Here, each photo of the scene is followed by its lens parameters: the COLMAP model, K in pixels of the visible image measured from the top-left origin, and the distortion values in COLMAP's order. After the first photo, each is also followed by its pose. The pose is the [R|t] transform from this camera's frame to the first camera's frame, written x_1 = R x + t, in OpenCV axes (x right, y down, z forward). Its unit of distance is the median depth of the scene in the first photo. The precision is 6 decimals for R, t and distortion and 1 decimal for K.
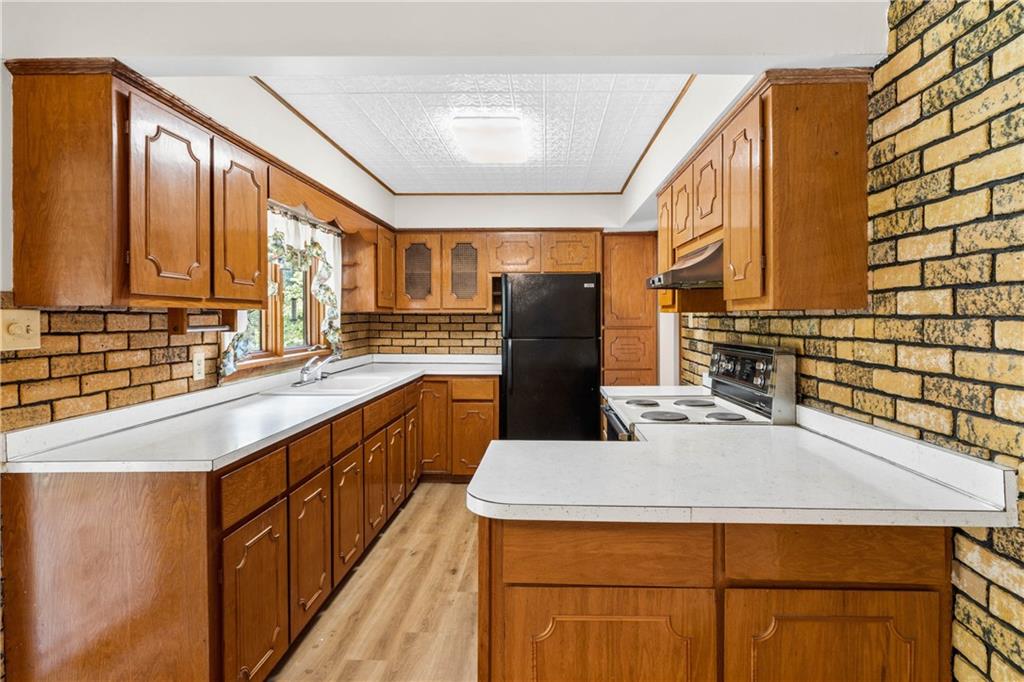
lens RADIAL K [[534.3, 0, 531.4], [0, 534.3, 321.3], [0, 0, 1]] dist [0.001070, -0.000437]
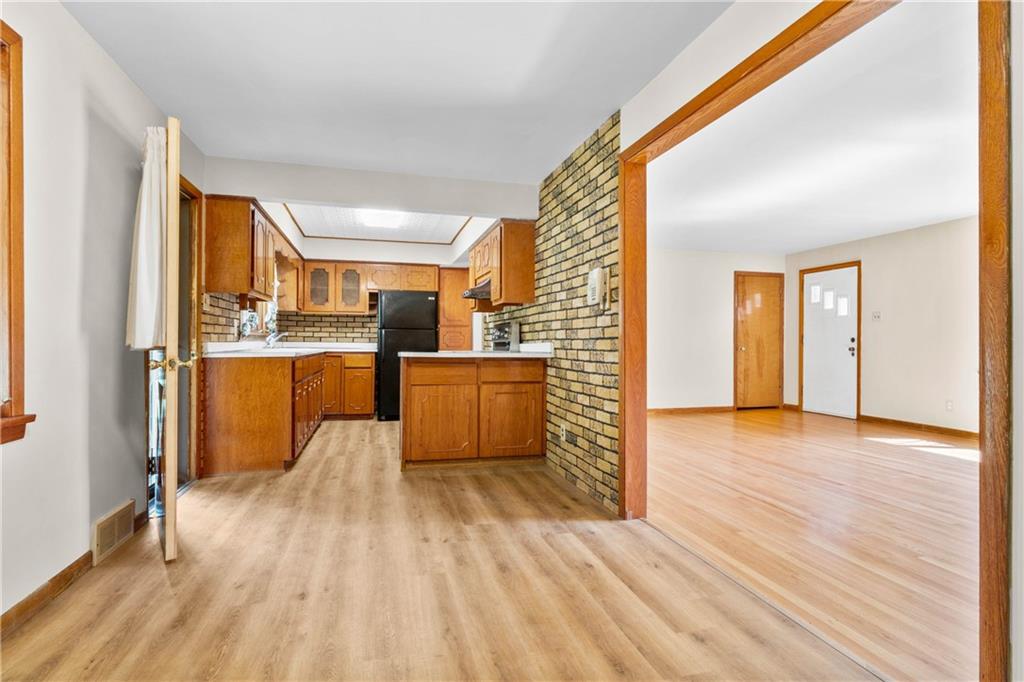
lens RADIAL K [[534.3, 0, 514.8], [0, 534.3, 341.6], [0, 0, 1]] dist [0.001070, -0.000437]
pose [[0.959510, 0.007333, 0.281581, -0.110851], [-0.004223, 0.999923, -0.011650, 0.085498], [-0.281644, 0.009990, 0.959467, -0.680486]]
